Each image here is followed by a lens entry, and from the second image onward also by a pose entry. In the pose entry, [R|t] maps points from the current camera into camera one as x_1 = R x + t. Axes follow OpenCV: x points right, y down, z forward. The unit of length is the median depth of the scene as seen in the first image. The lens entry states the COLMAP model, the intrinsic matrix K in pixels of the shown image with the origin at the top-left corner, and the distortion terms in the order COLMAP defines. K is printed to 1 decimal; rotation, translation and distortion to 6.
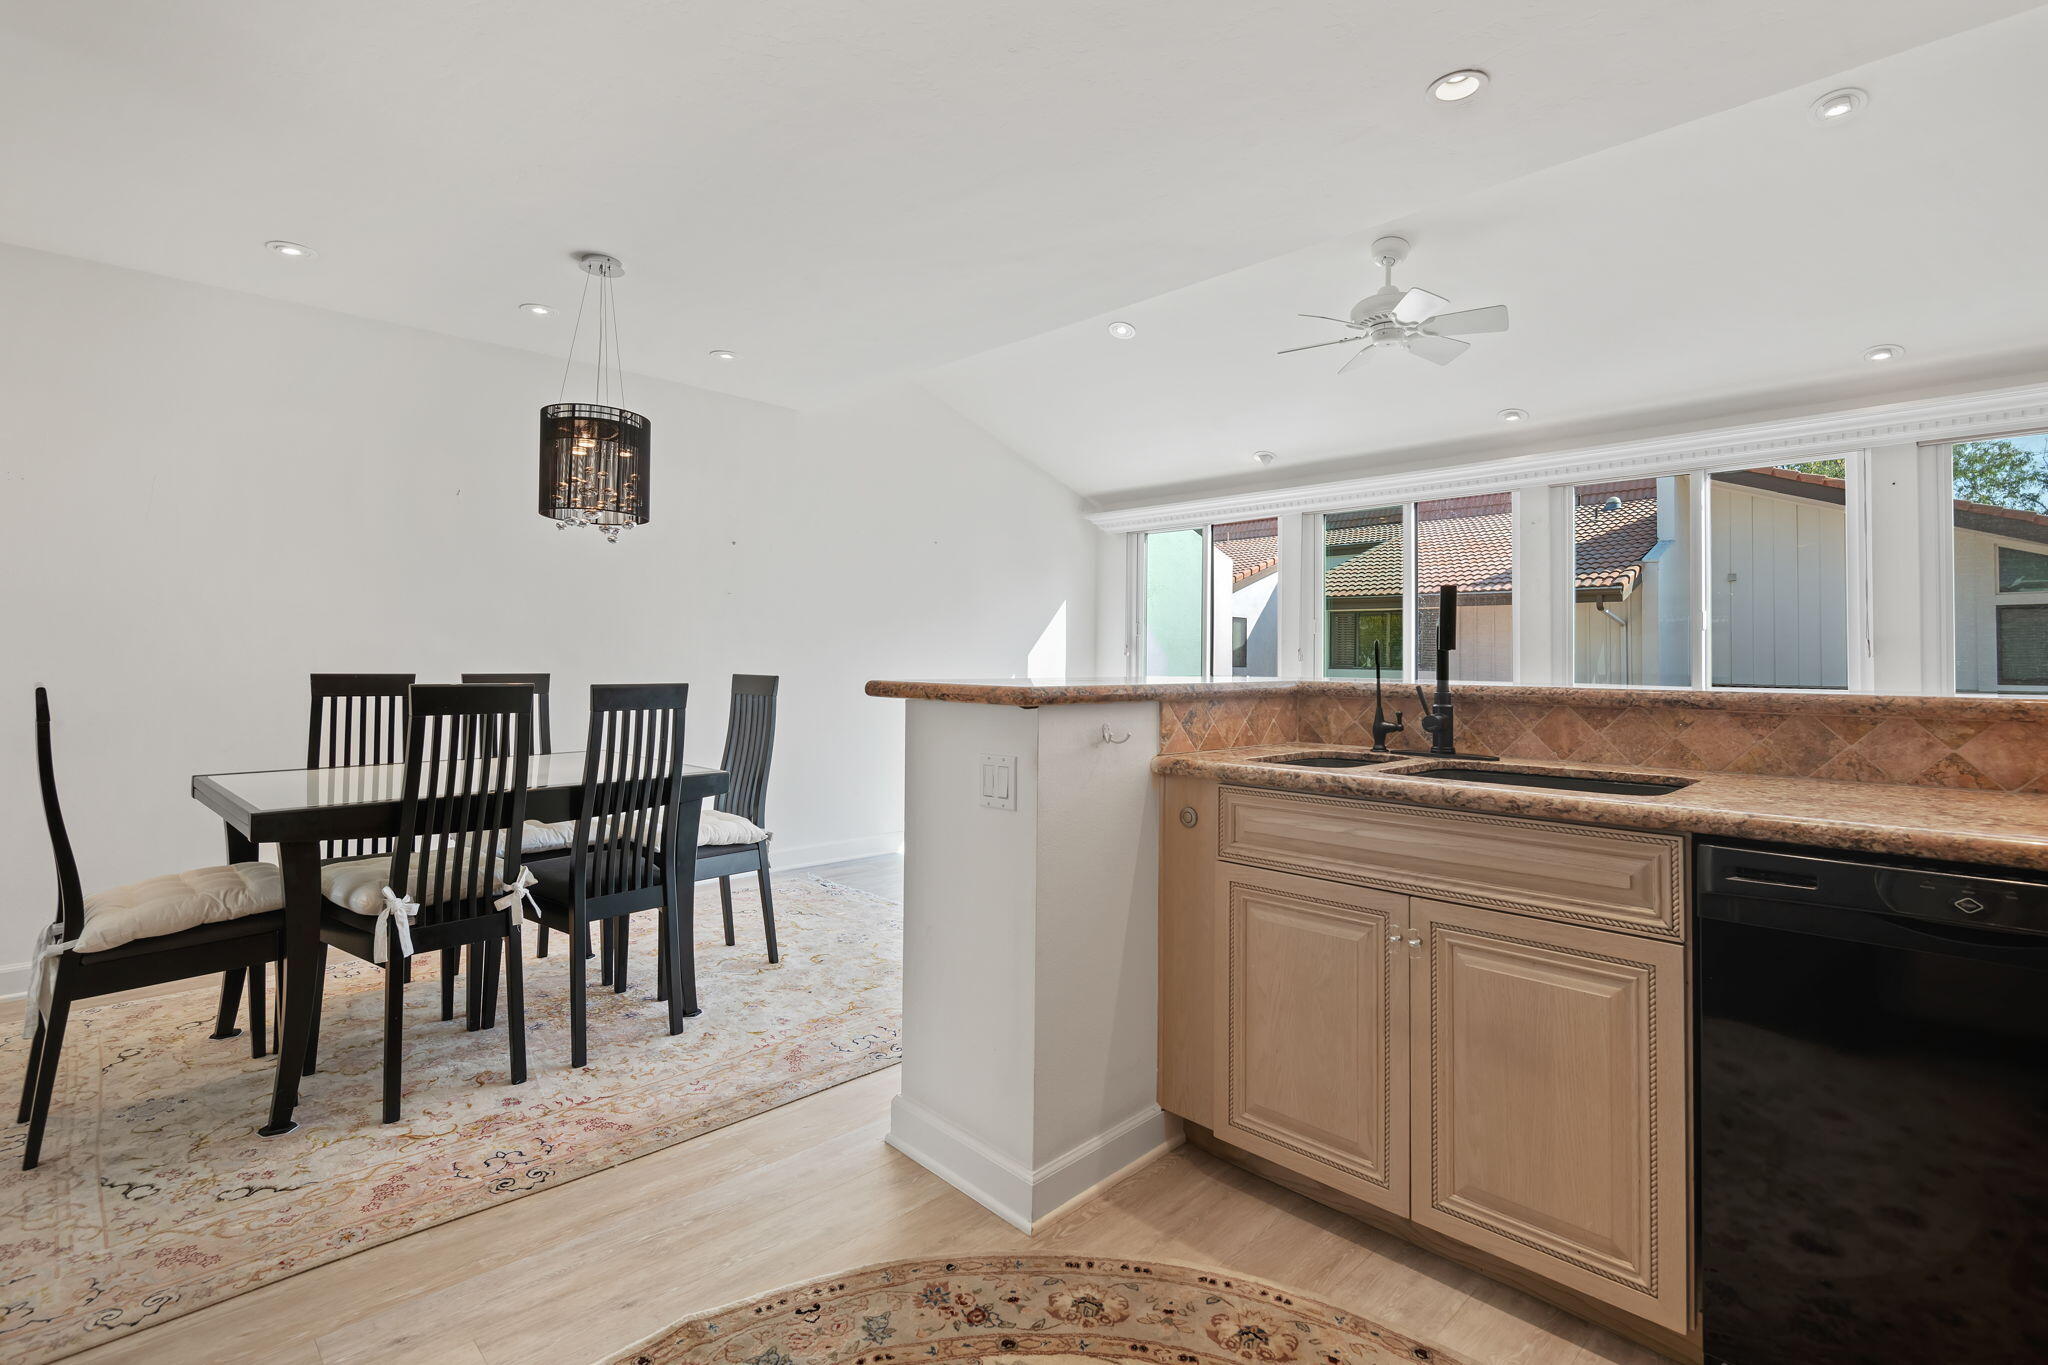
lens RADIAL K [[947.6, 0, 1009.3], [0, 947.6, 630.1], [0, 0, 1]] dist [0.001316, -0.005052]
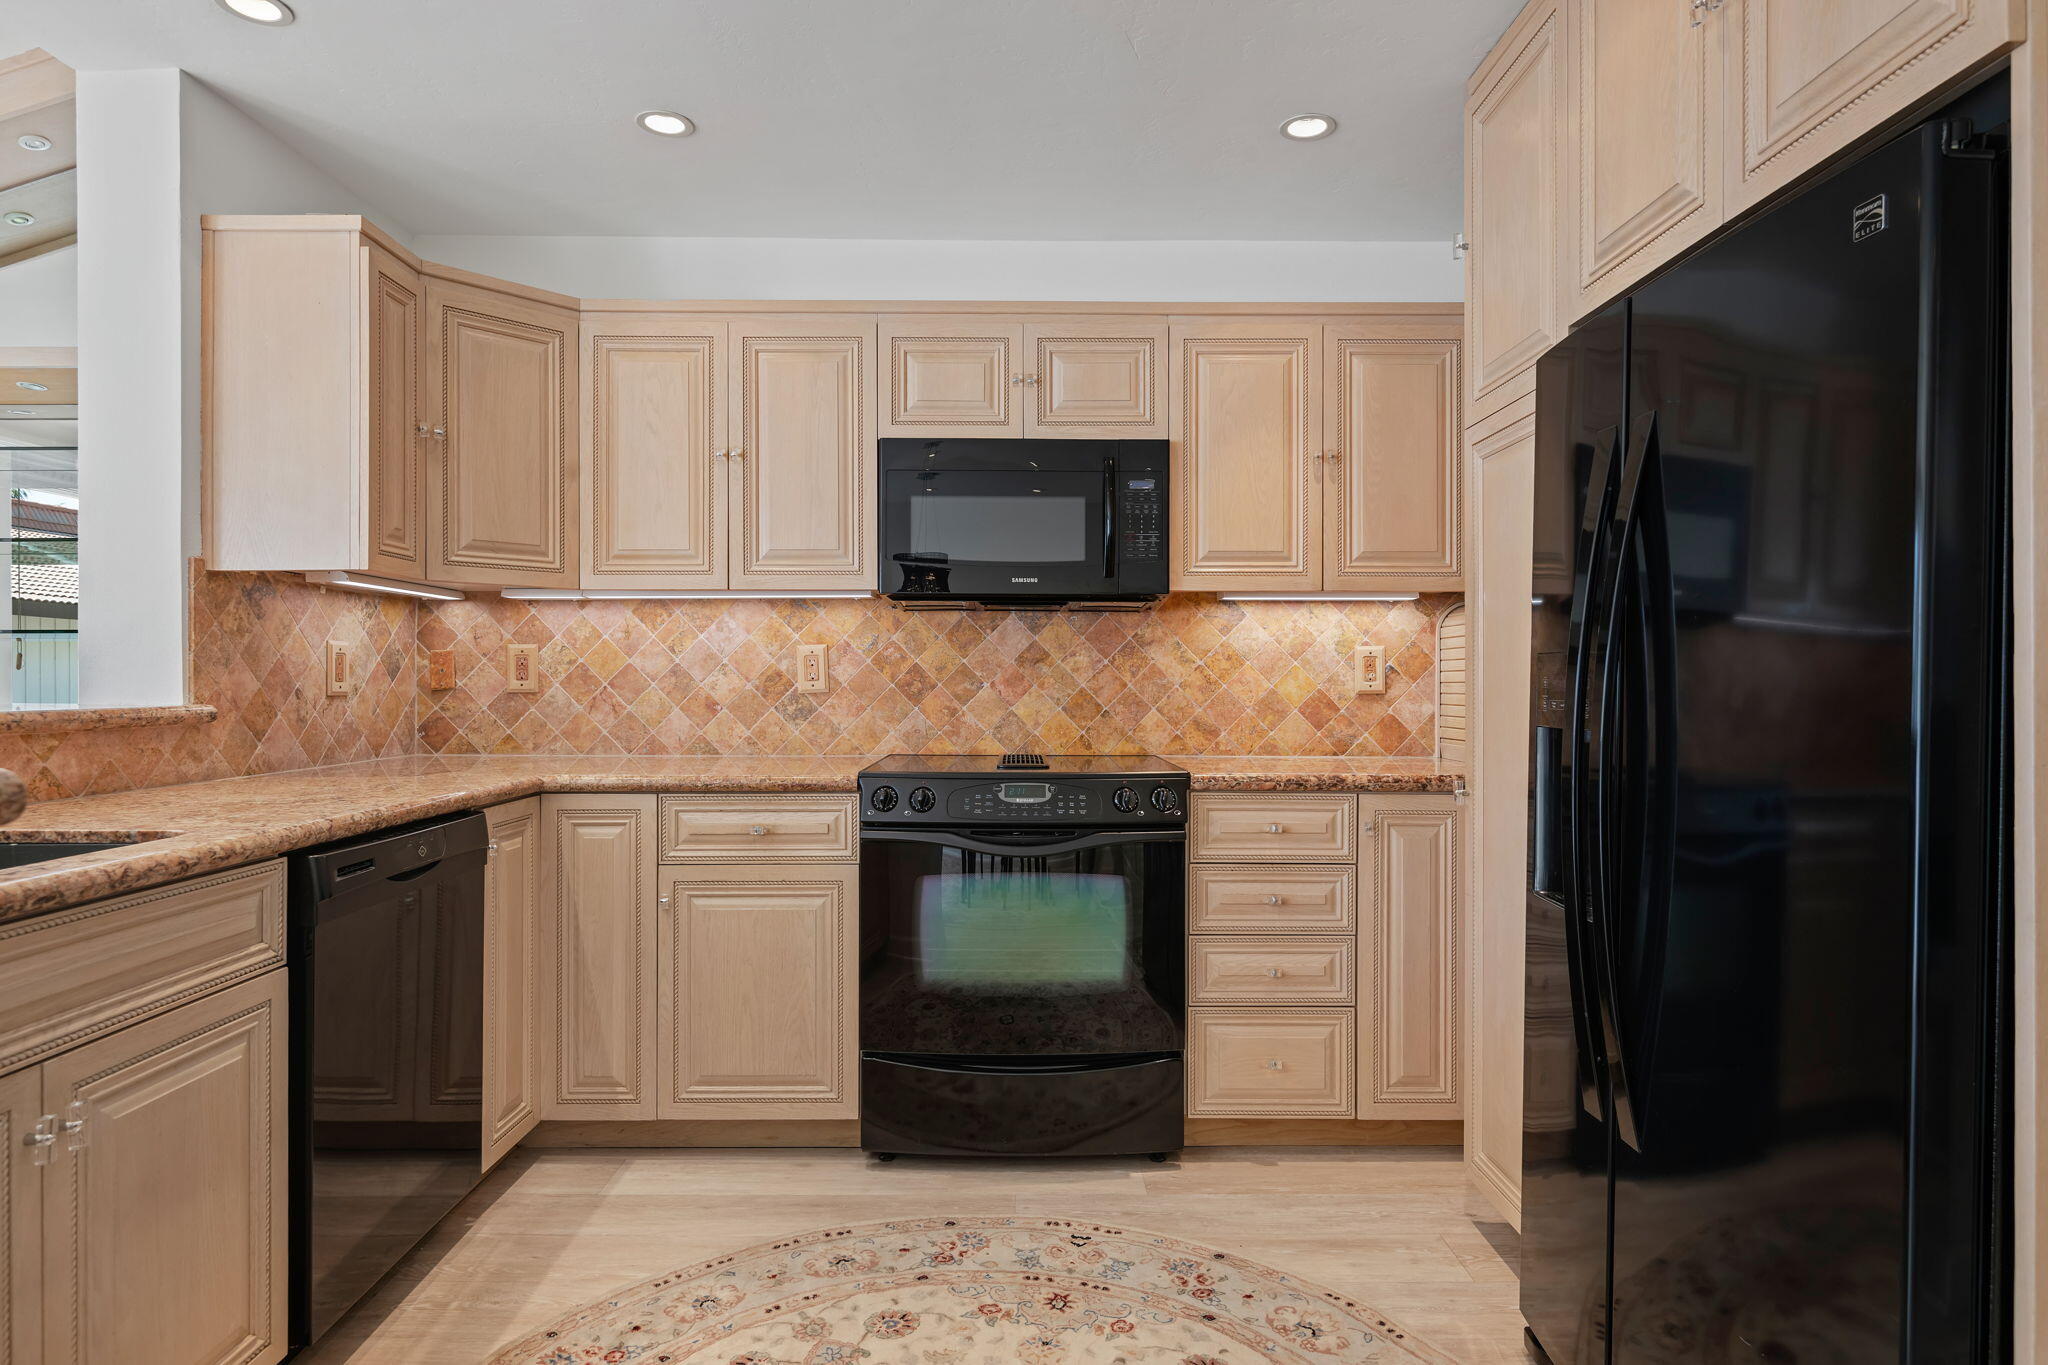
lens RADIAL K [[1124.9, 0, 1031.2], [0, 1124.9, 680.7], [0, 0, 1]] dist [0.003092, -0.003143]
pose [[-0.730652, -0.011209, 0.682658, -0.398536], [-0.030429, 0.999406, -0.016158, 0.019855], [-0.682071, -0.032579, -0.730560, 0.824153]]
